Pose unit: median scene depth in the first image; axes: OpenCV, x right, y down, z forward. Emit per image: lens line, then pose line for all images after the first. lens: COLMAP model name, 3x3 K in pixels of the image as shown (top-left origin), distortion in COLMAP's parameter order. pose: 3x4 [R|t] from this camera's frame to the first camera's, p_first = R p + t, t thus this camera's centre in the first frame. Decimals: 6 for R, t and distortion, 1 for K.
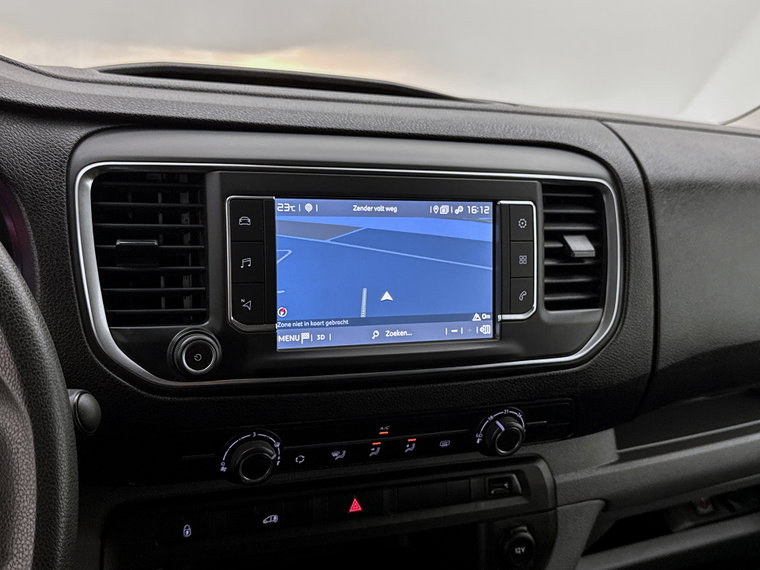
lens RADIAL K [[886.6, 0, 380.0], [0, 886.6, 285.0], [0, 0, 1]] dist [0.200179, -0.520135]
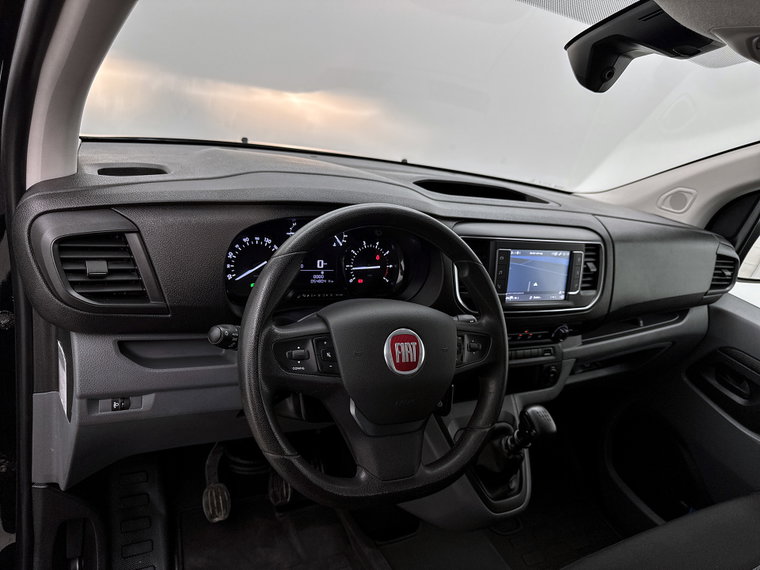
lens RADIAL K [[562.4, 0, 380.0], [0, 562.4, 285.0], [0, 0, 1]] dist [0.142901, -0.274825]
pose [[0.987429, 0.060434, 0.146053, -0.646671], [-0.075388, 0.992215, 0.099124, -0.109887], [-0.138925, -0.108889, 0.984298, -0.608897]]
